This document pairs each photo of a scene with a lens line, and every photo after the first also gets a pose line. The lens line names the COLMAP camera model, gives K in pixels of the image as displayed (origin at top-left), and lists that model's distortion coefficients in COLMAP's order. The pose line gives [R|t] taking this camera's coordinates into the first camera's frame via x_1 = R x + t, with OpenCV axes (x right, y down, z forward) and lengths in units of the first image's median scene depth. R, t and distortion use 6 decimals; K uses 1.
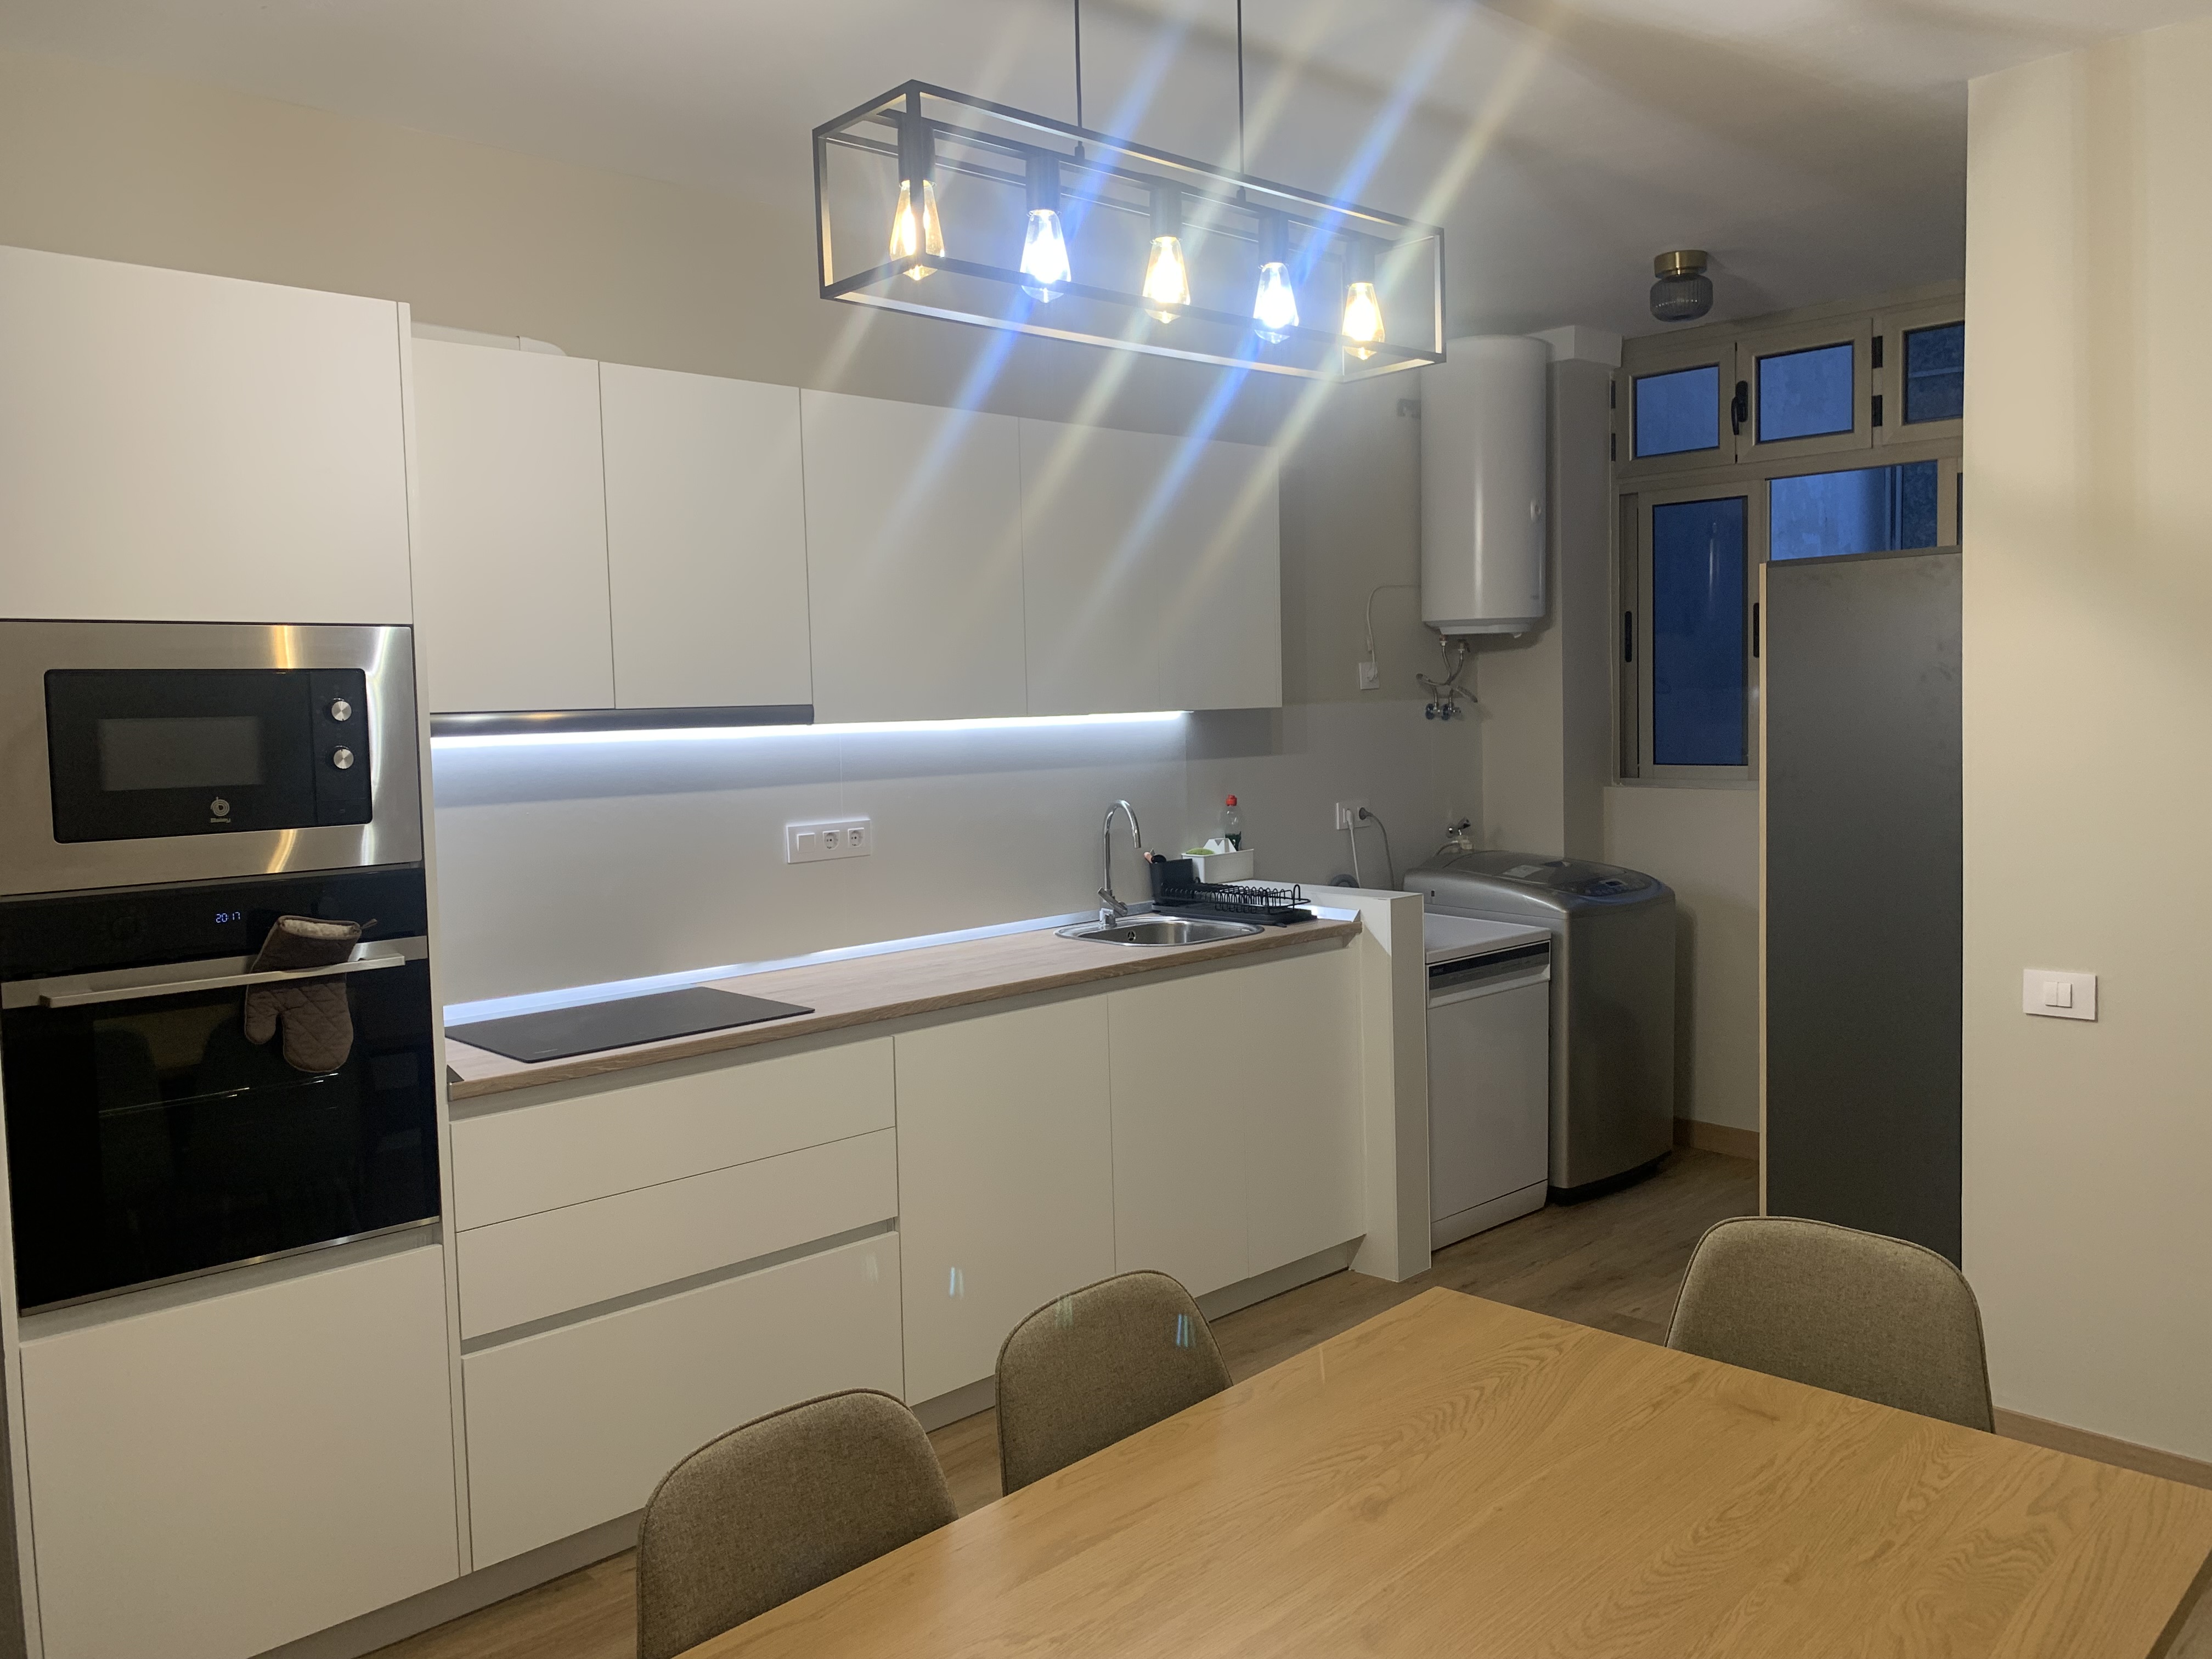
lens RADIAL K [[1651.0, 0, 1100.1], [0, 1651.0, 818.1], [0, 0, 1]] dist [0.003443, -0.002466]
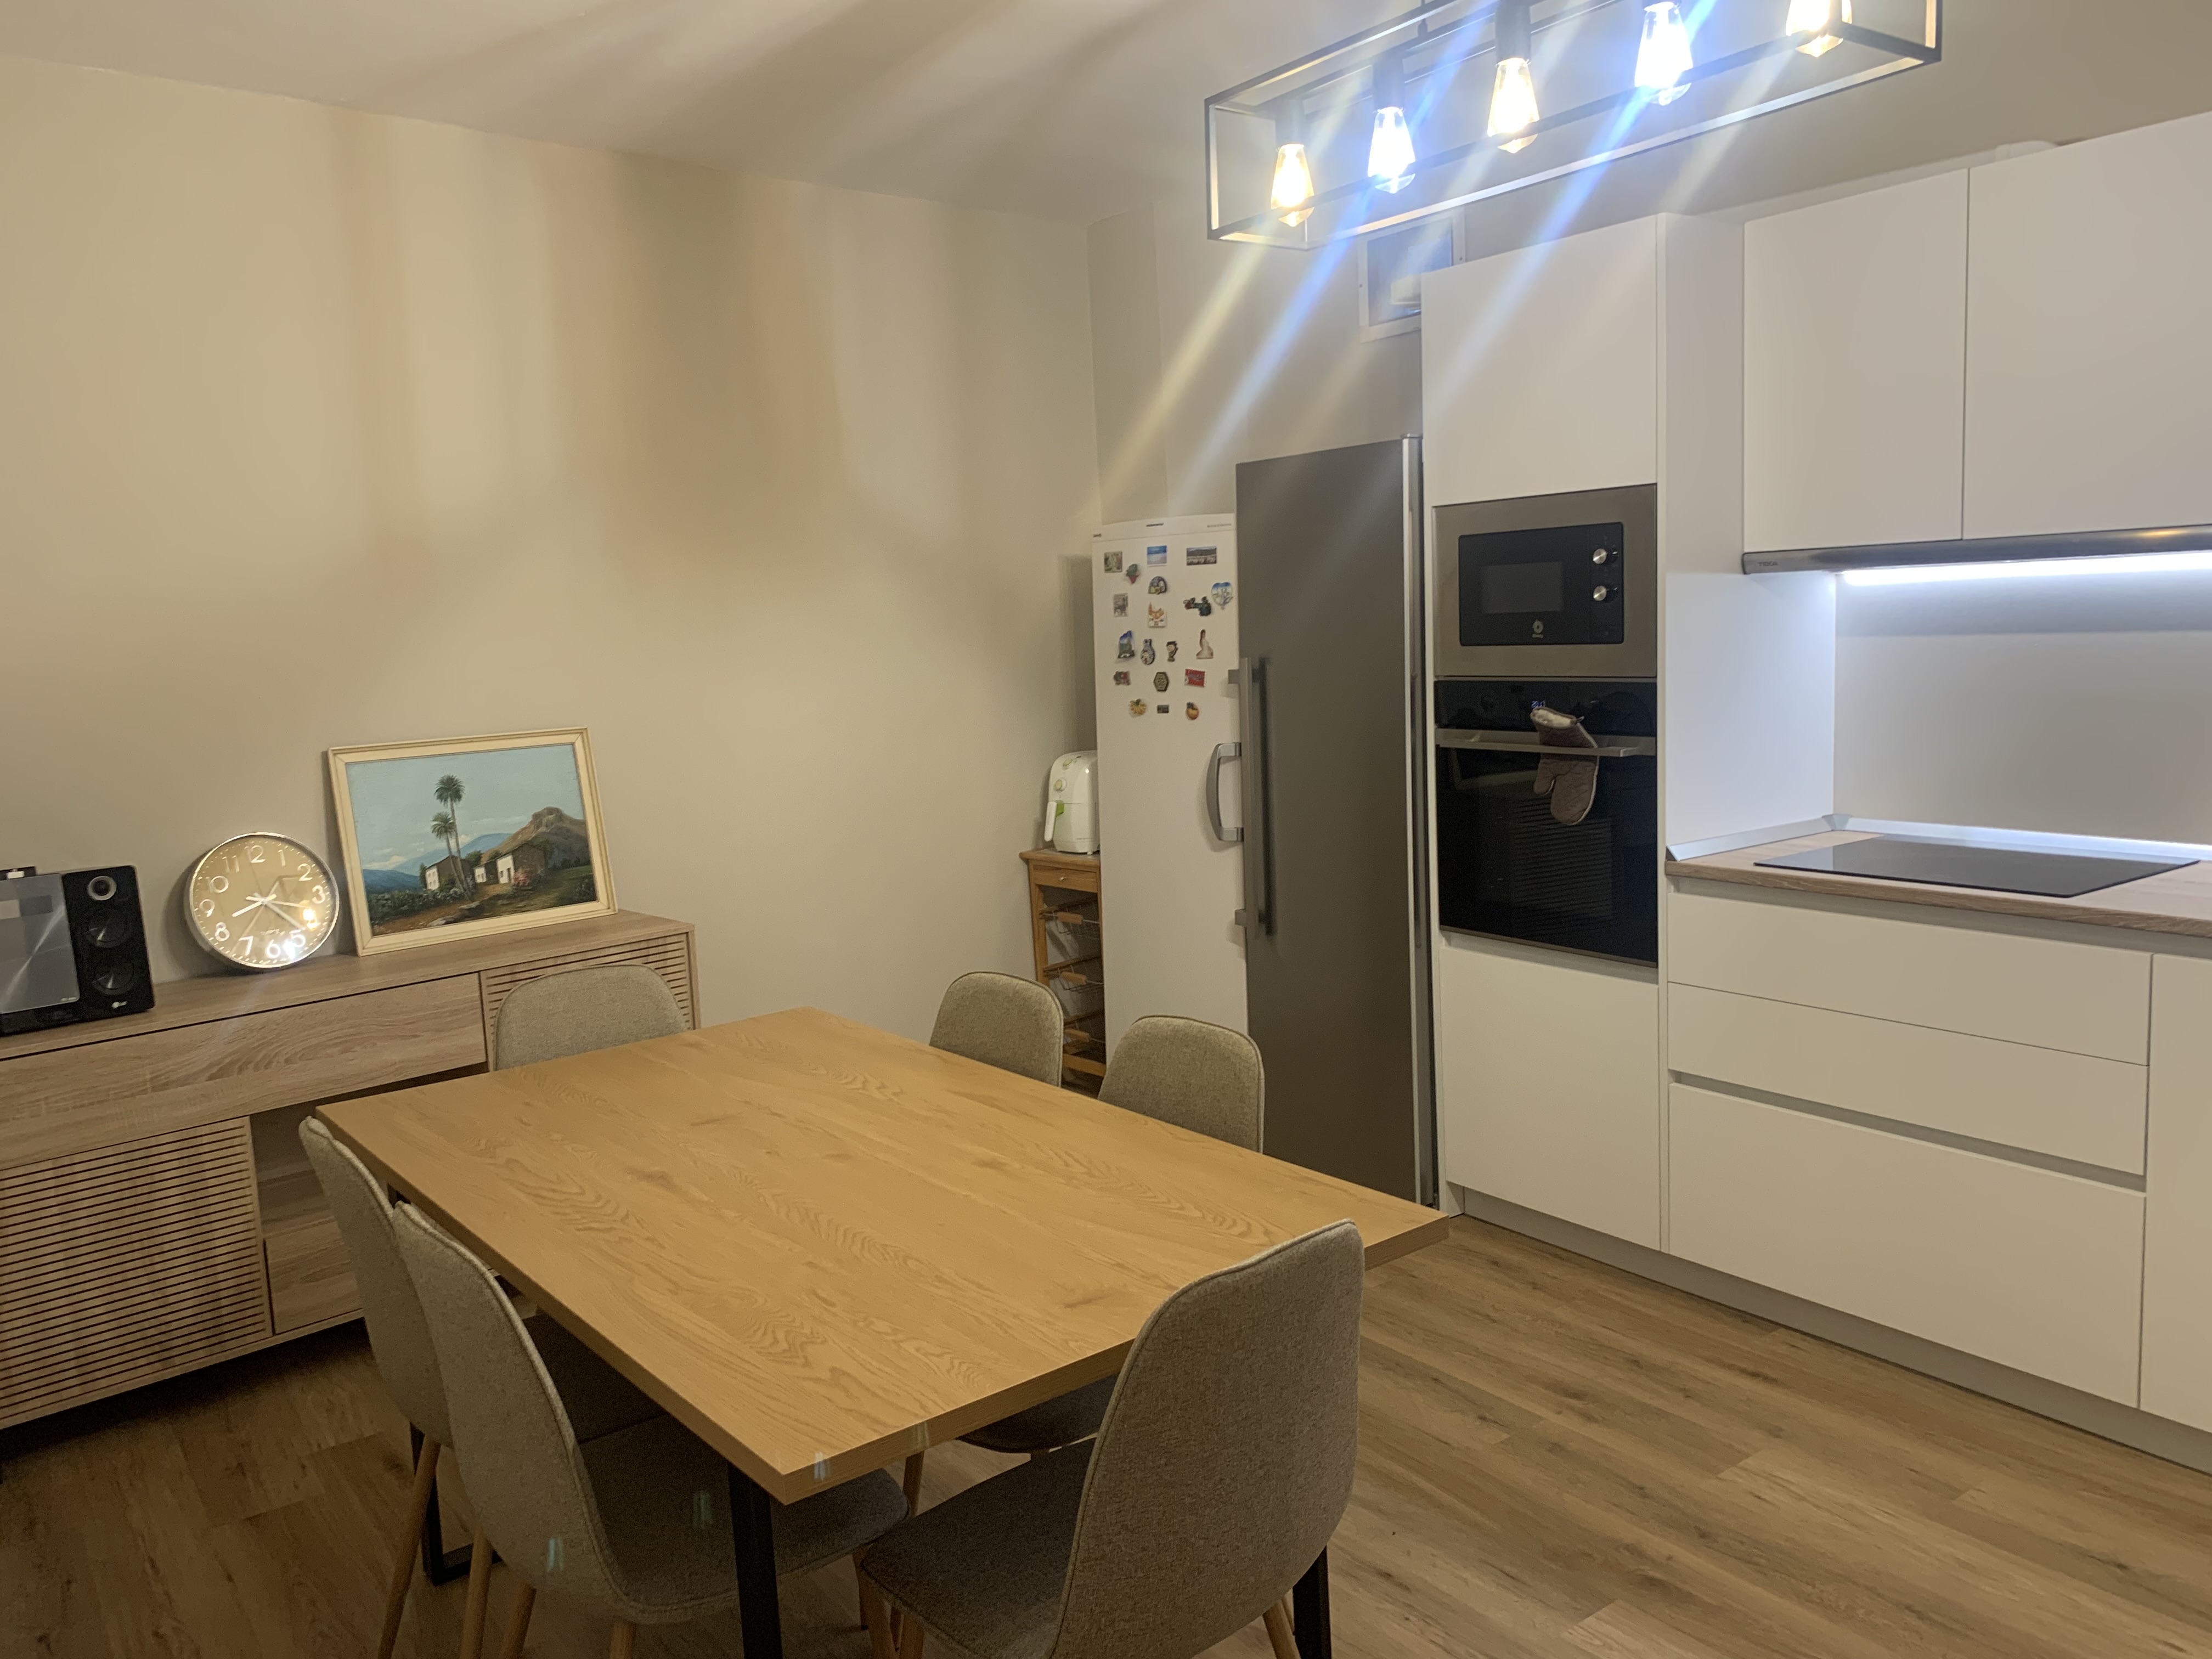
lens RADIAL K [[1651.0, 0, 1102.3], [0, 1651.0, 835.7], [0, 0, 1]] dist [0.003443, -0.002466]
pose [[-0.115152, 0.163872, -0.979738, 0.932784], [-0.024072, 0.985549, 0.167673, -0.058463], [0.993056, 0.042892, -0.109543, 0.779935]]
